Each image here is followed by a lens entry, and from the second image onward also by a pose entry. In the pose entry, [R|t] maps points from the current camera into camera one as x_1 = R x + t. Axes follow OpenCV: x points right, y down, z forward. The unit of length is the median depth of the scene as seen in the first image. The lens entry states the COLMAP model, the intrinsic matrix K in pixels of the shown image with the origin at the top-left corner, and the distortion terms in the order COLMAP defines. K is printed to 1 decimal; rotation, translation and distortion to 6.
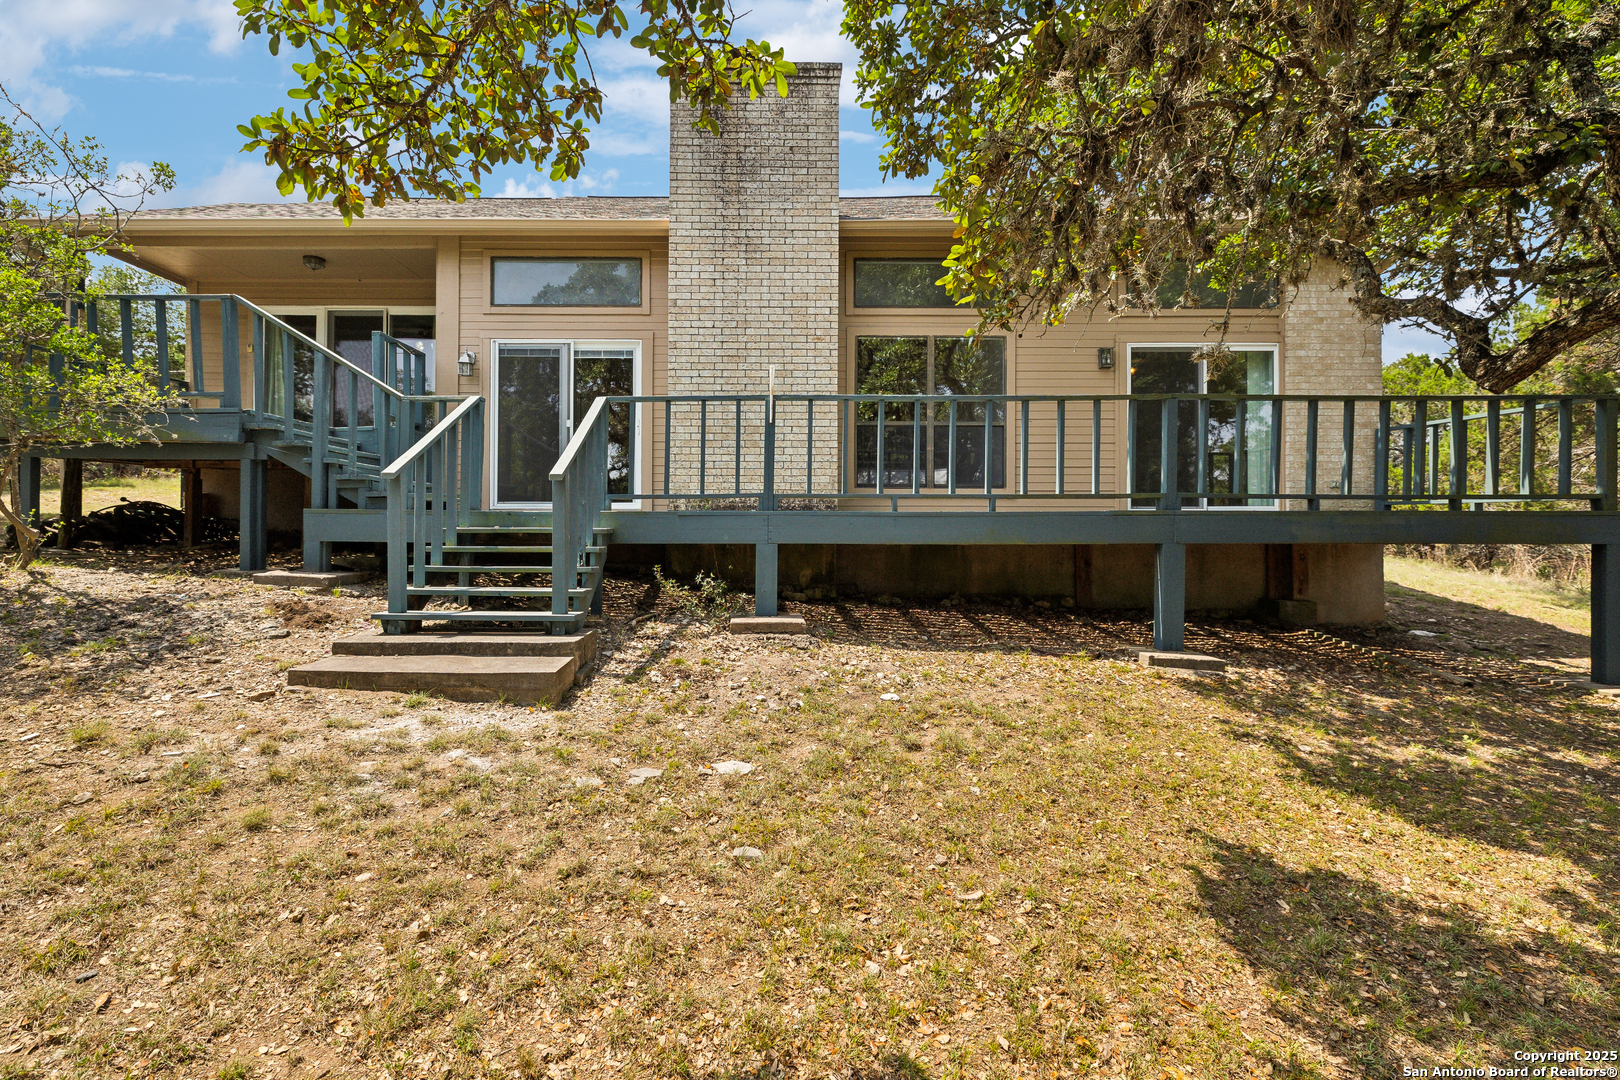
lens RADIAL K [[661.9, 0, 809.1], [0, 661.9, 544.7], [0, 0, 1]] dist [0.002105, 0.000080]
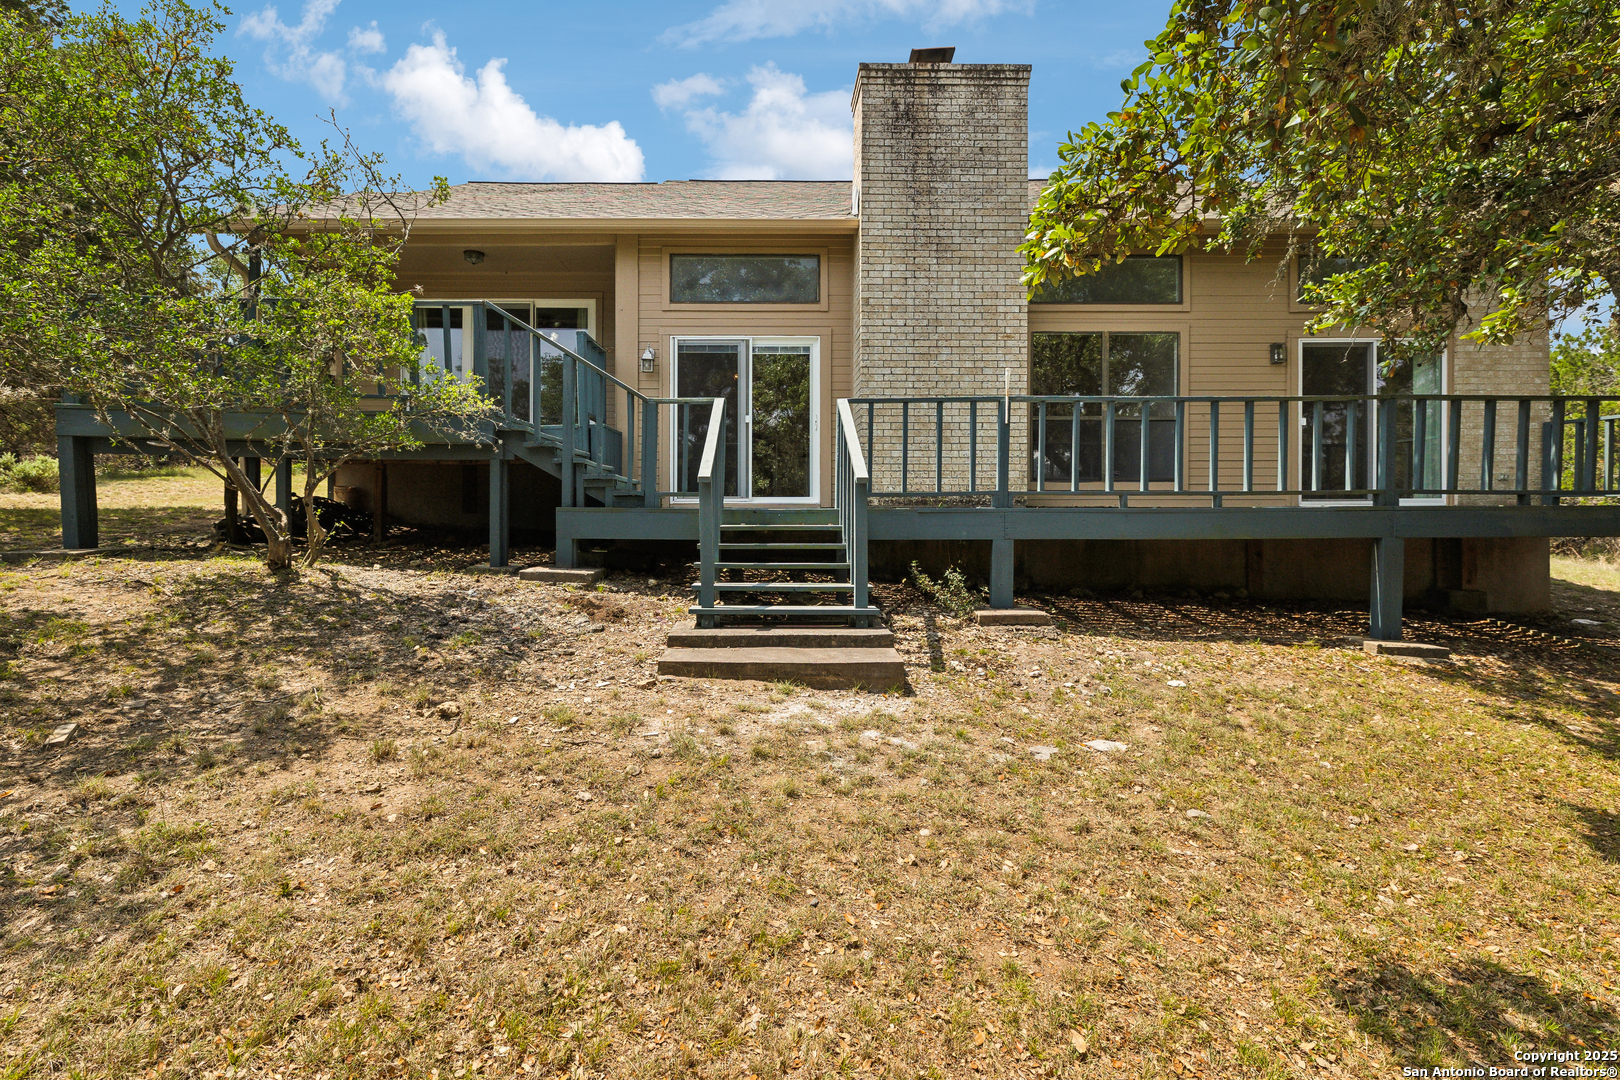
lens RADIAL K [[703.2, 0, 805.3], [0, 703.2, 539.5], [0, 0, 1]] dist [0.000756, -0.000009]
pose [[0.999950, -0.003936, 0.009156, -0.366528], [0.003817, 0.999908, 0.012987, -0.016141], [-0.009206, -0.012951, 0.999874, -0.101254]]
